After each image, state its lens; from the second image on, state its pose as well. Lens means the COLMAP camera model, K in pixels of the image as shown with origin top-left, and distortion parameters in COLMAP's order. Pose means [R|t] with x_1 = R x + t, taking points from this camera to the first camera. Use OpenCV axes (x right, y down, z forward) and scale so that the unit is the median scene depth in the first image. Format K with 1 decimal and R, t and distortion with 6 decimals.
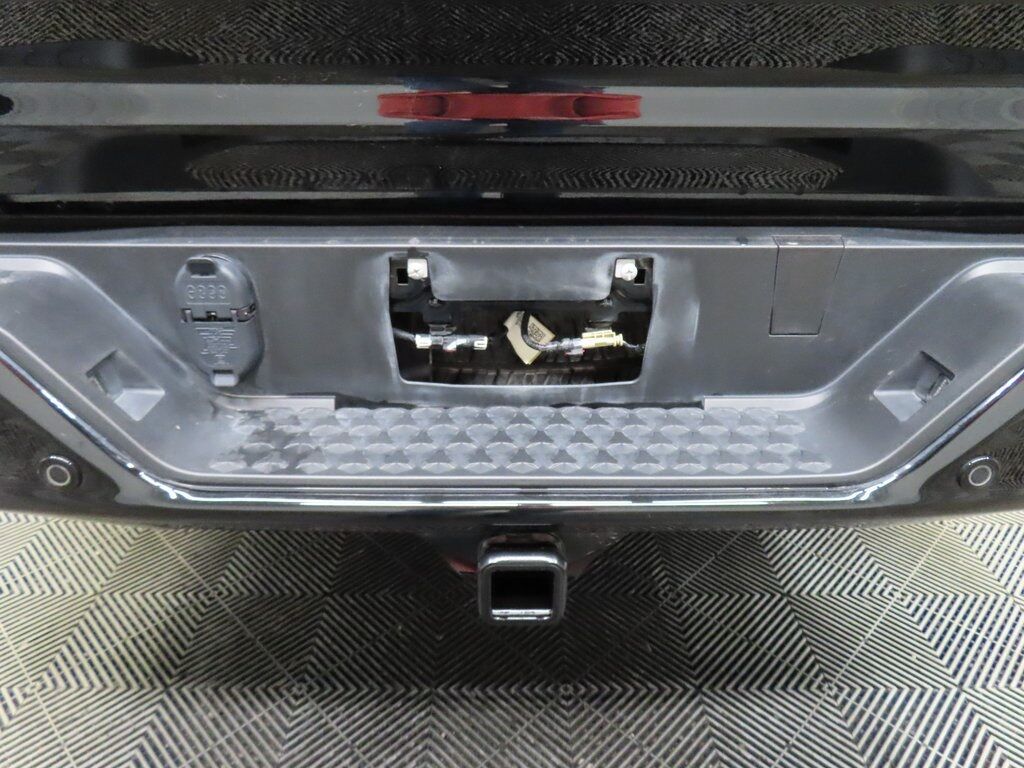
lens RADIAL K [[731.9, 0, 509.5], [0, 731.9, 381.8], [0, 0, 1]] dist [-0.004638, 0.002436]
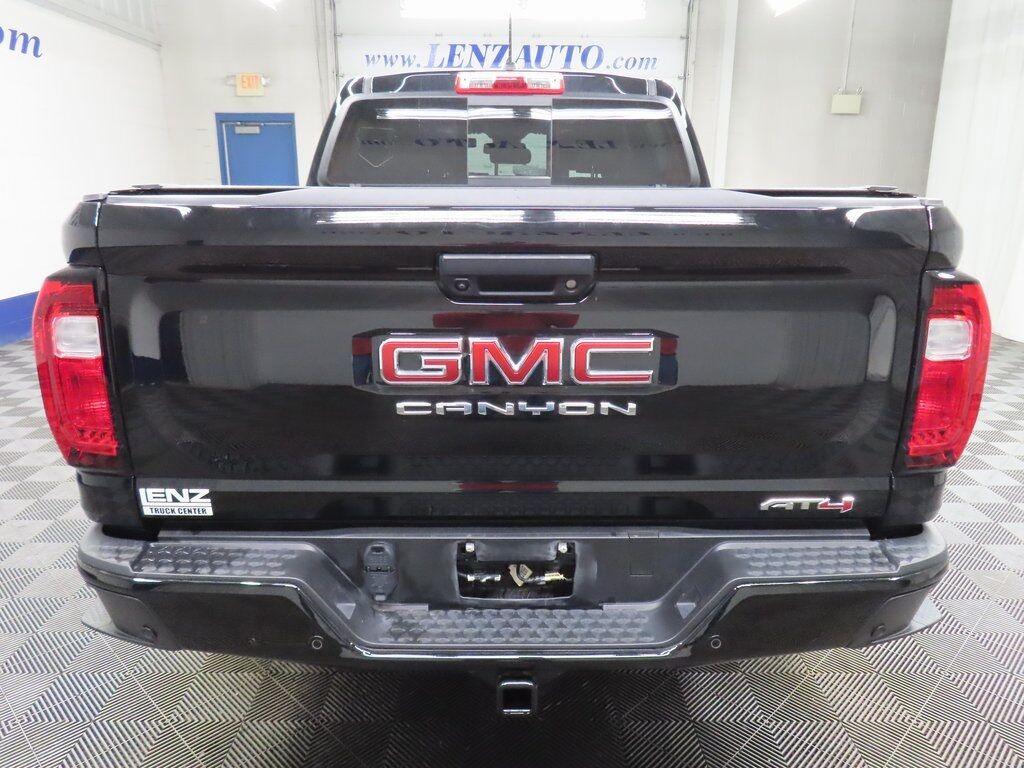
lens RADIAL K [[731.9, 0, 509.5], [0, 731.9, 381.8], [0, 0, 1]] dist [-0.004638, 0.002436]
pose [[0.999997, -0.002243, -0.000635, -0.001593], [0.002072, 0.979947, -0.199249, -0.195209], [0.001069, 0.199247, 0.979949, -1.248679]]
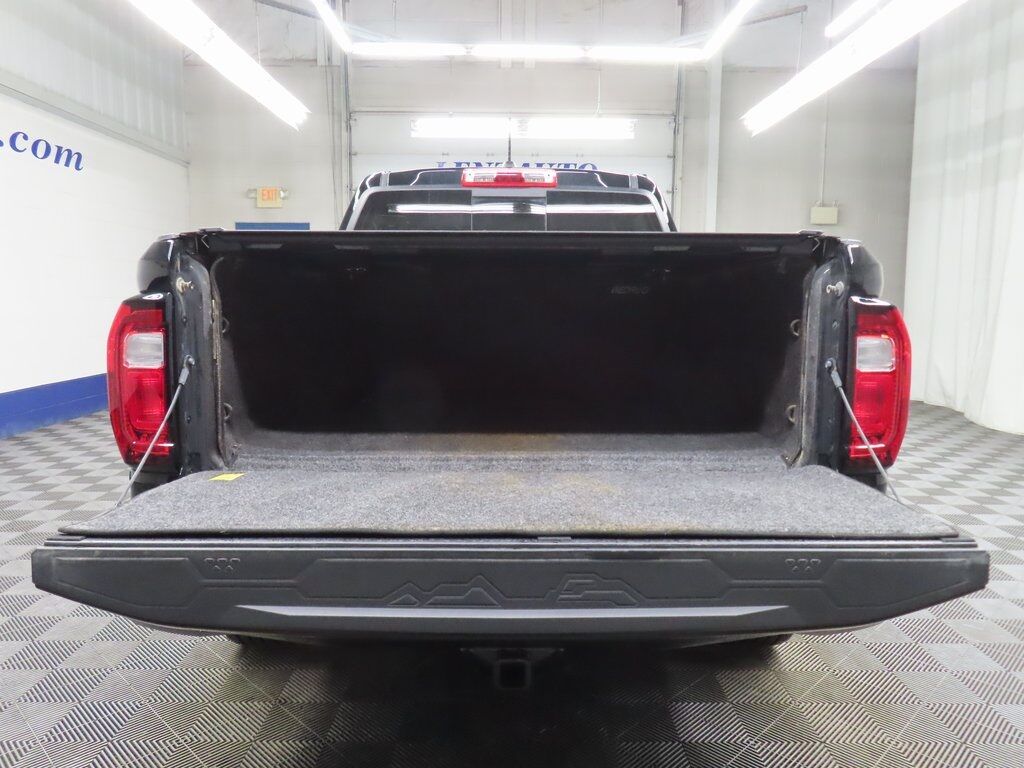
lens RADIAL K [[733.3, 0, 512.0], [0, 733.3, 384.0], [0, 0, 1]] dist [-0.004824, 0.002598]
pose [[0.999998, -0.002101, 0.000681, 0.014643], [0.002207, 0.939216, -0.343319, 0.206019], [0.000082, 0.343319, 0.939219, -1.520529]]
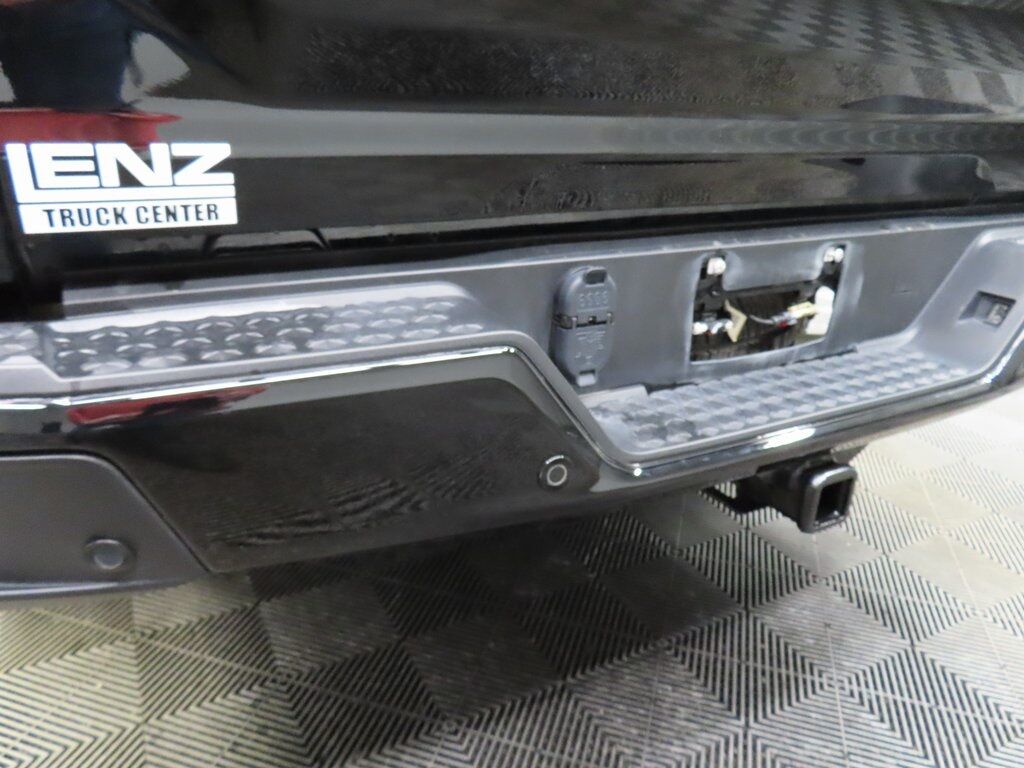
lens RADIAL K [[733.3, 0, 512.0], [0, 733.3, 384.0], [0, 0, 1]] dist [-0.004824, 0.002598]
pose [[0.882058, -0.152070, 0.445923, -0.977834], [0.181815, 0.983030, -0.024403, 0.010269], [-0.434645, 0.102600, 0.894738, 0.050911]]
